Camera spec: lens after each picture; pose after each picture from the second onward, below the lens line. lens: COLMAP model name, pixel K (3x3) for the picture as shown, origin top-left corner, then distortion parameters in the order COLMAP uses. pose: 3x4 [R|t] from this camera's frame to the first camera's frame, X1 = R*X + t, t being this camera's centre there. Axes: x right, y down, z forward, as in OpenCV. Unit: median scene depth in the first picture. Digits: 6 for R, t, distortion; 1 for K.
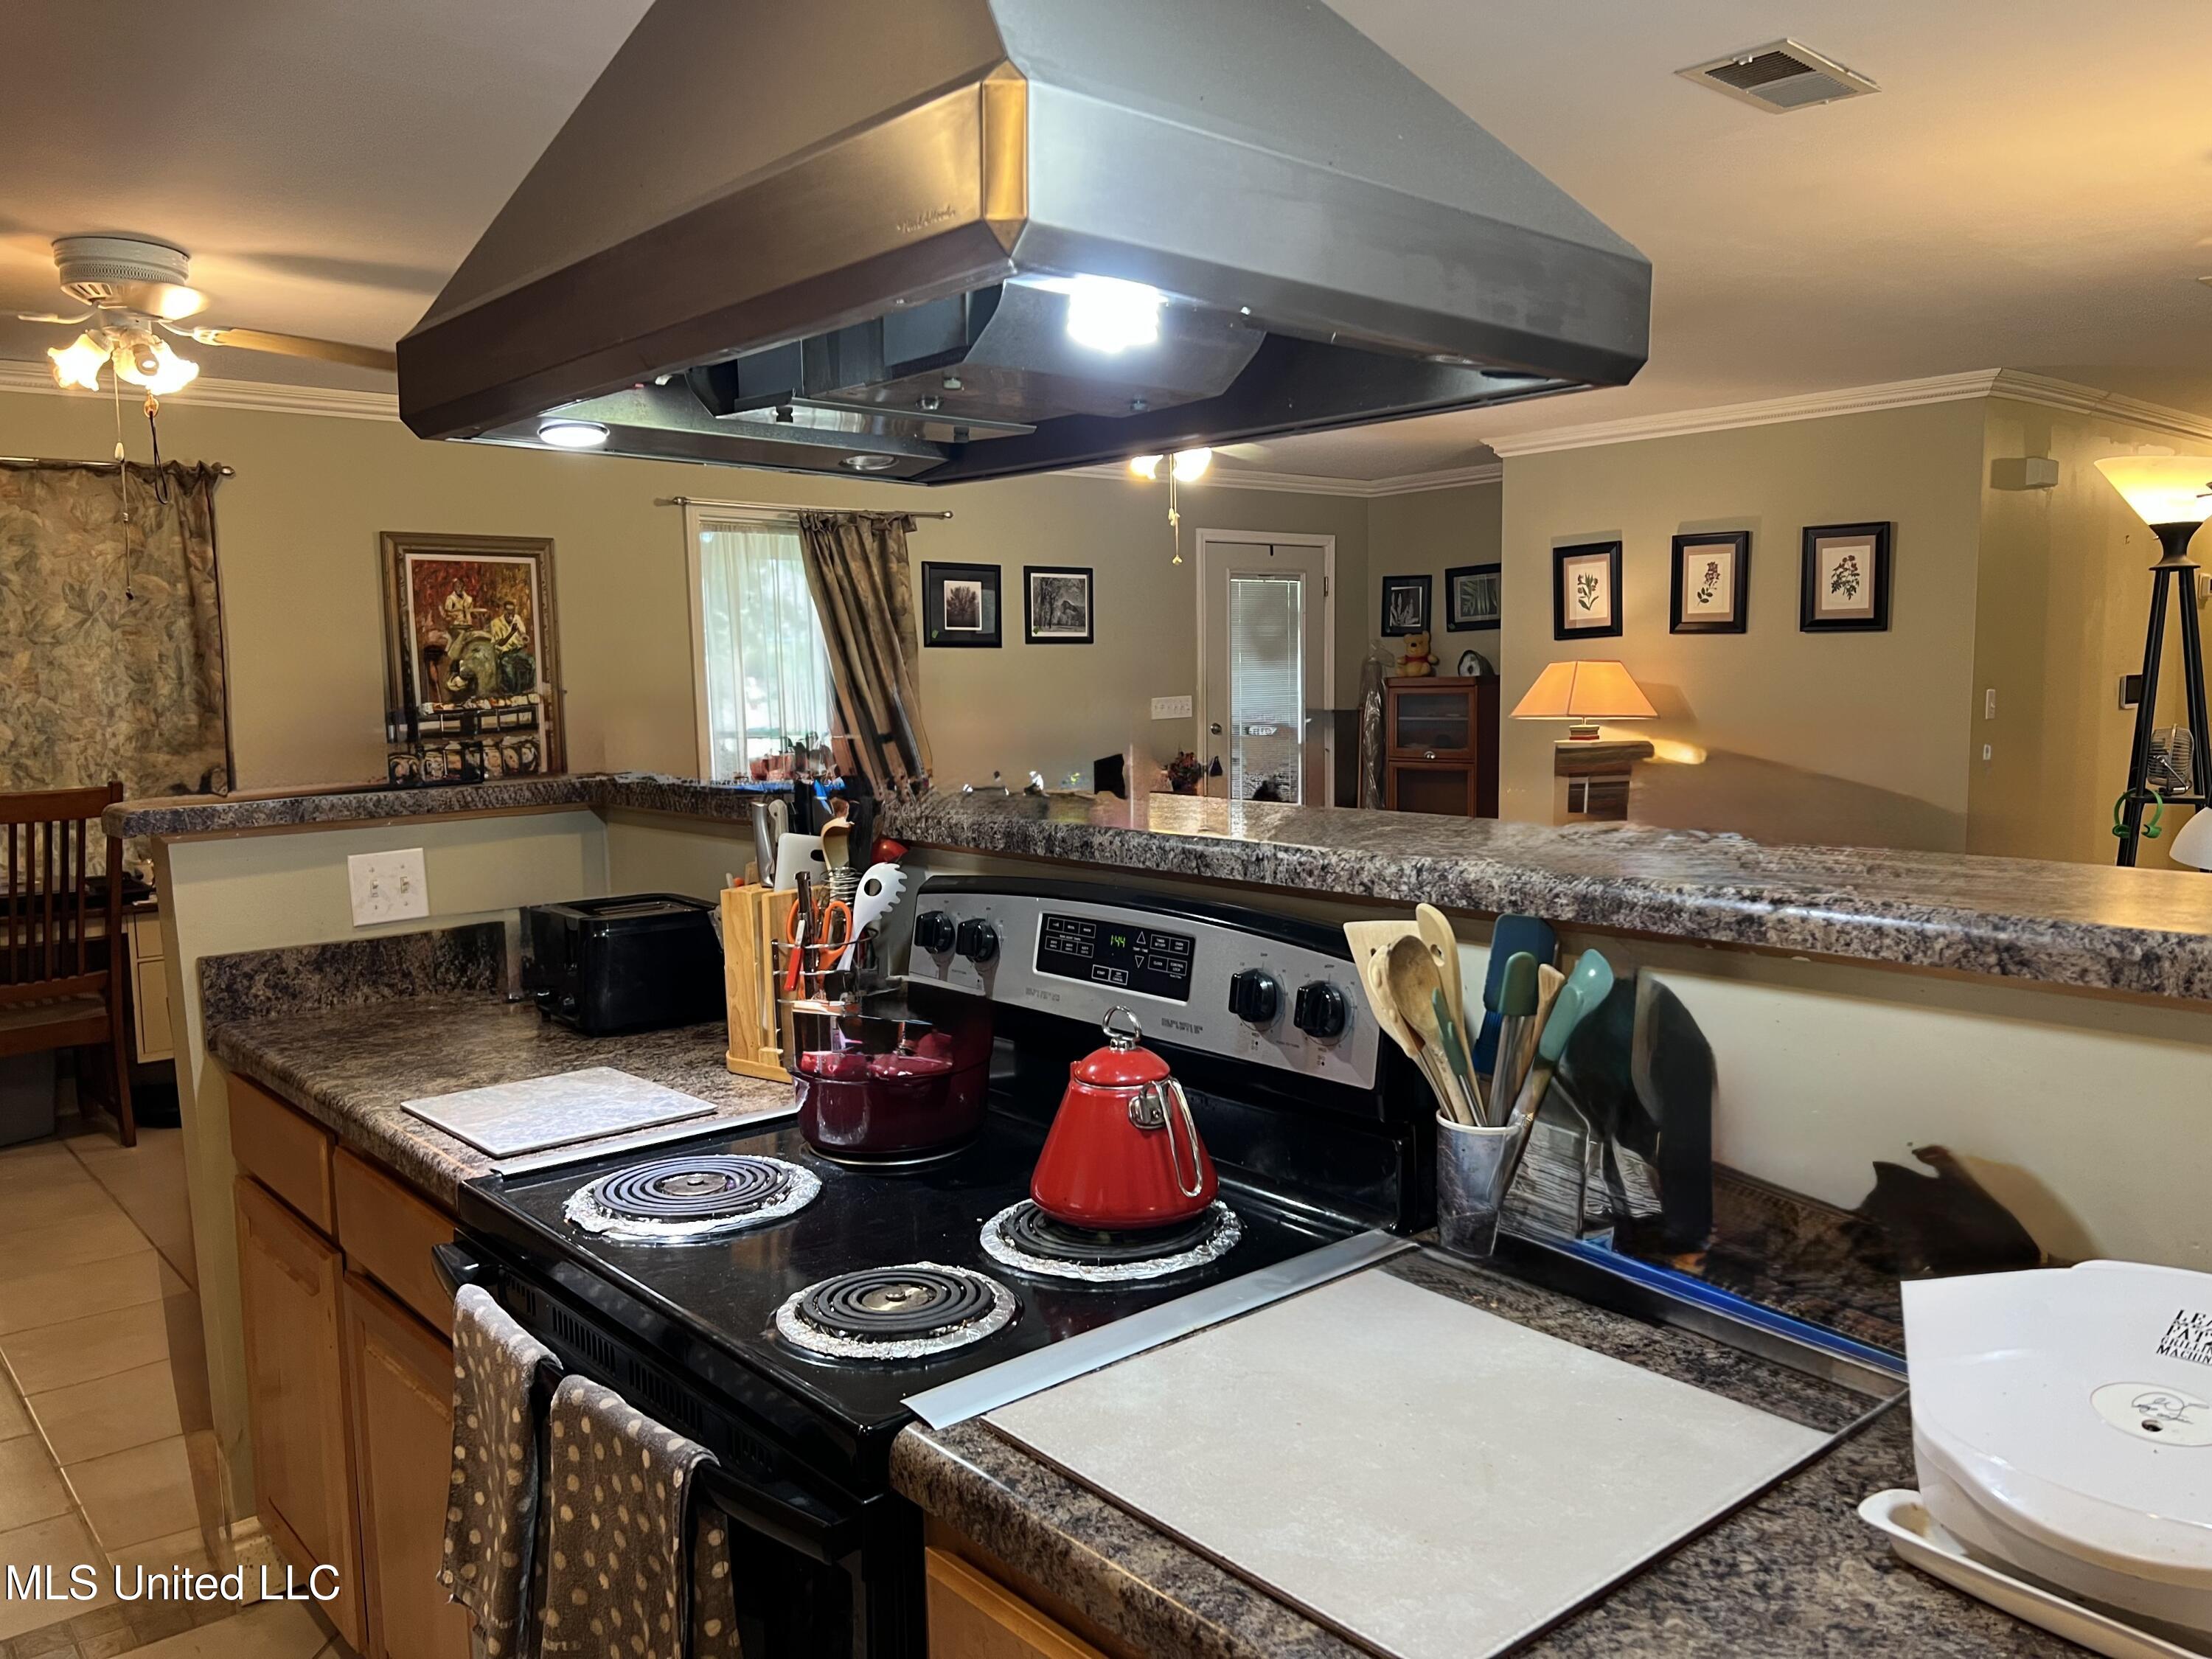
lens RADIAL K [[1662.2, 0, 1122.4], [0, 1662.2, 846.5], [0, 0, 1]] dist [0.035979, -0.035587]
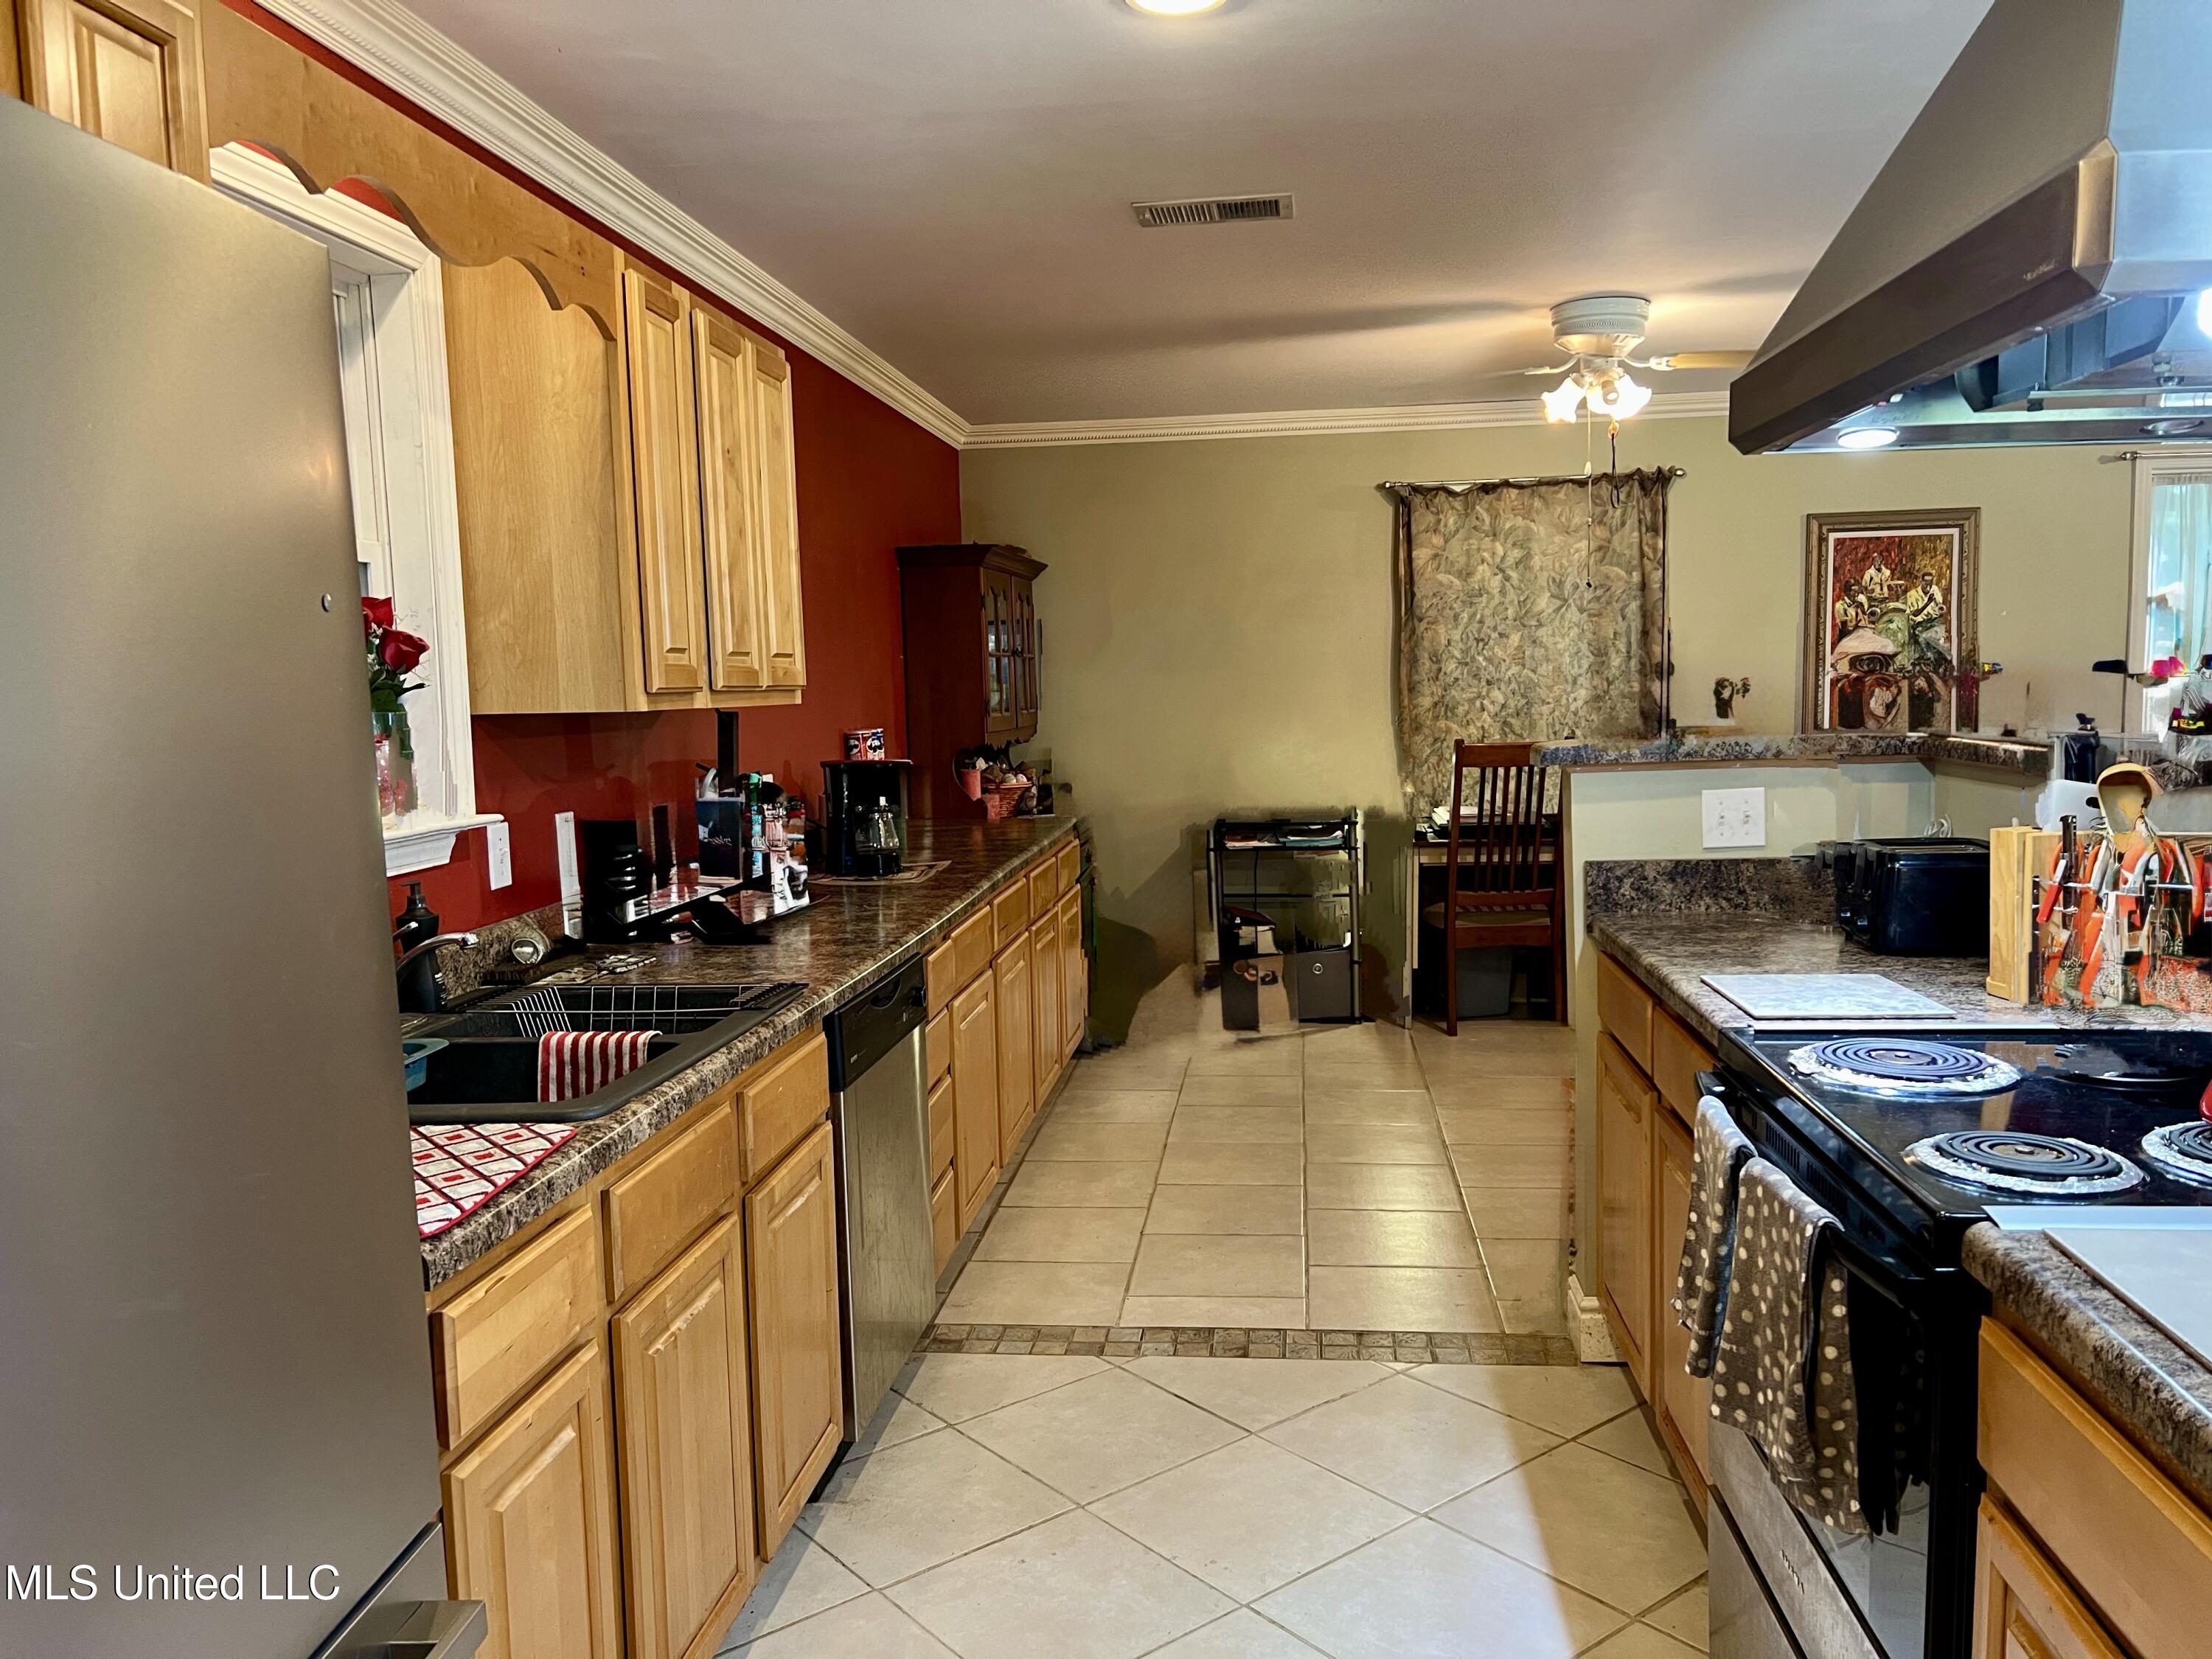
lens RADIAL K [[1662.2, 0, 1096.7], [0, 1662.2, 832.4], [0, 0, 1]] dist [0.035979, -0.035587]
pose [[0.669852, 0.067173, -0.739450, 0.160588], [-0.062771, 0.997457, 0.033747, 0.024851], [0.739836, 0.023810, 0.672366, -0.165517]]
